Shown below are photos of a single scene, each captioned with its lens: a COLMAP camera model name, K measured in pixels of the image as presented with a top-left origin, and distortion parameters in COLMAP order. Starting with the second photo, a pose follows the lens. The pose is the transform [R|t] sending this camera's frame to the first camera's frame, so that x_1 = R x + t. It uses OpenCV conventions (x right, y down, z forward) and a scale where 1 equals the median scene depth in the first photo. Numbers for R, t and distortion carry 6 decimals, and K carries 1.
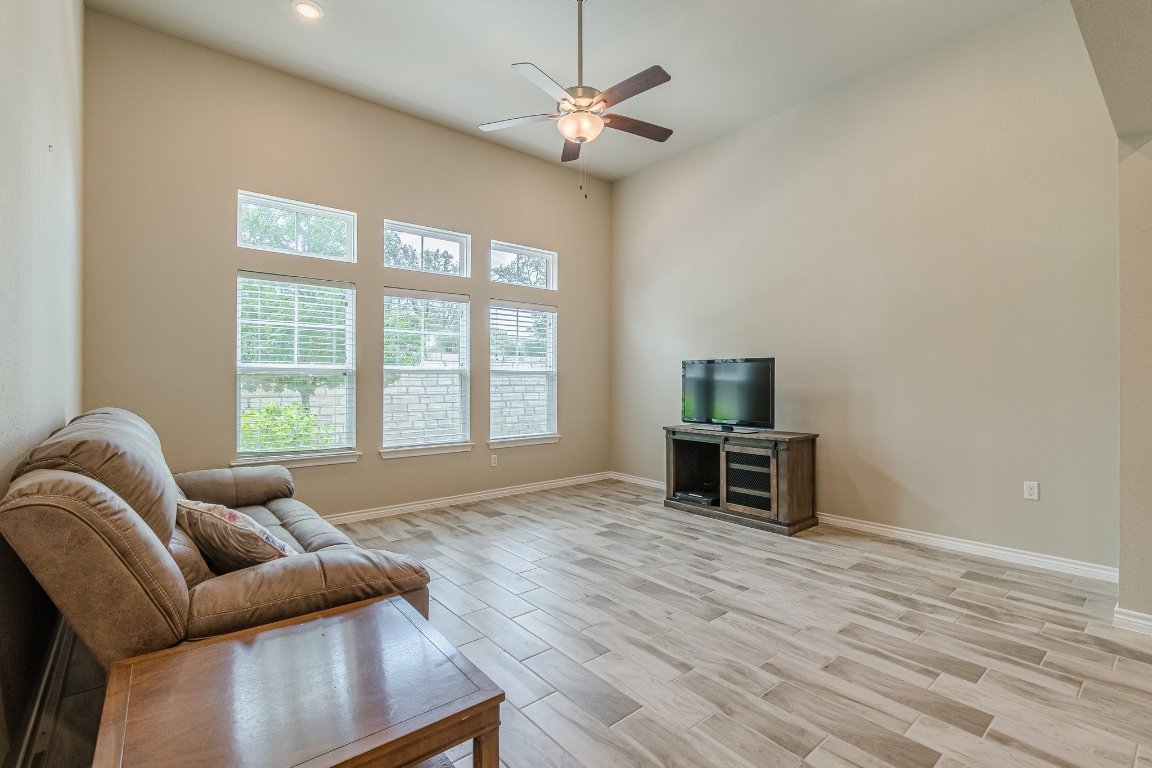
lens RADIAL K [[512.0, 0, 583.4], [0, 512.0, 379.7], [0, 0, 1]] dist [0.001352, -0.000297]
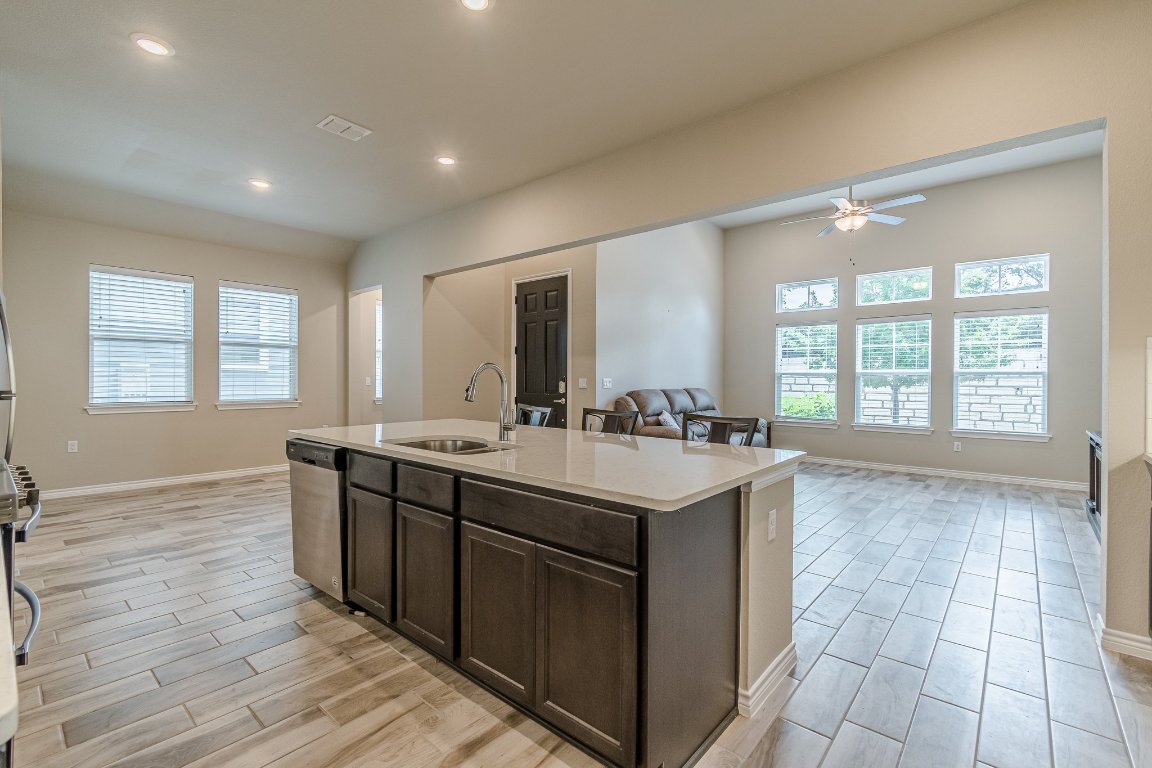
lens RADIAL K [[512.0, 0, 583.4], [0, 512.0, 379.7], [0, 0, 1]] dist [0.001352, -0.000297]
pose [[0.141662, 0.003569, -0.989909, 1.335847], [-0.010090, 0.999947, 0.002161, 0.010539], [0.989864, 0.009682, 0.141691, -0.060567]]
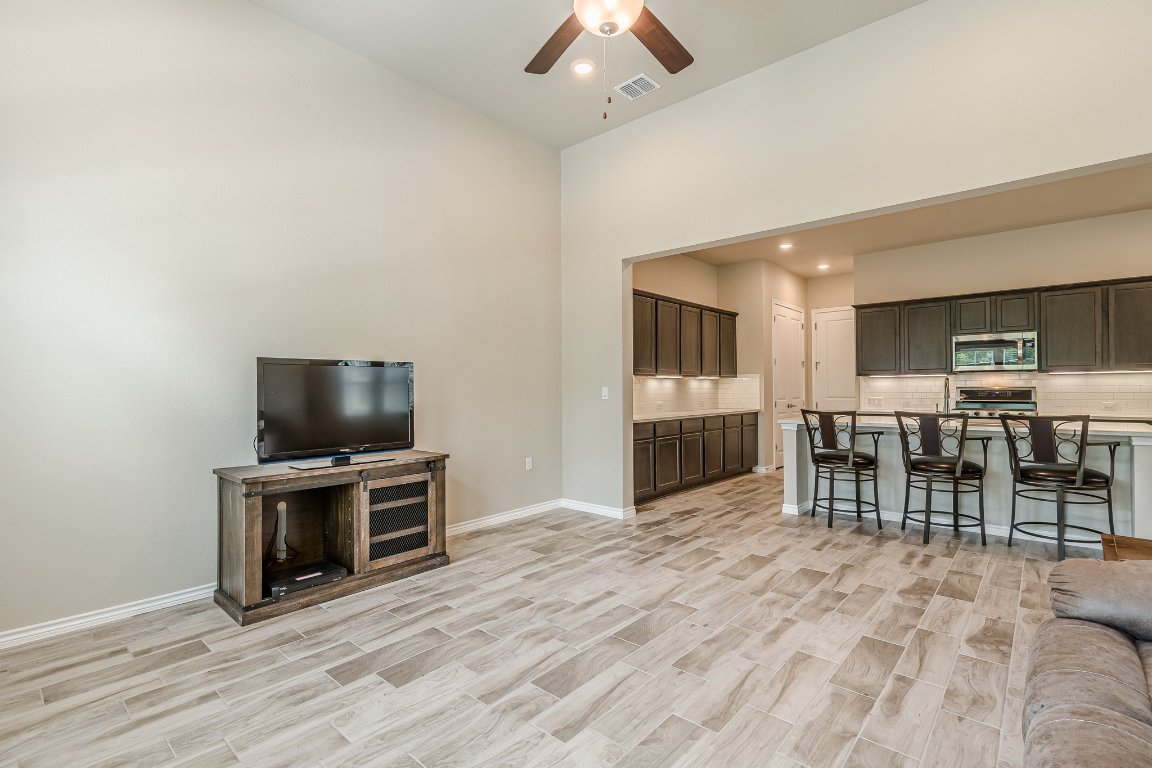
lens RADIAL K [[512.0, 0, 583.4], [0, 512.0, 379.7], [0, 0, 1]] dist [0.001352, -0.000297]
pose [[-0.118009, 0.017416, 0.992860, -0.595842], [0.007618, 0.999833, -0.016633, 0.000149], [-0.992983, 0.005601, -0.118121, 0.998406]]
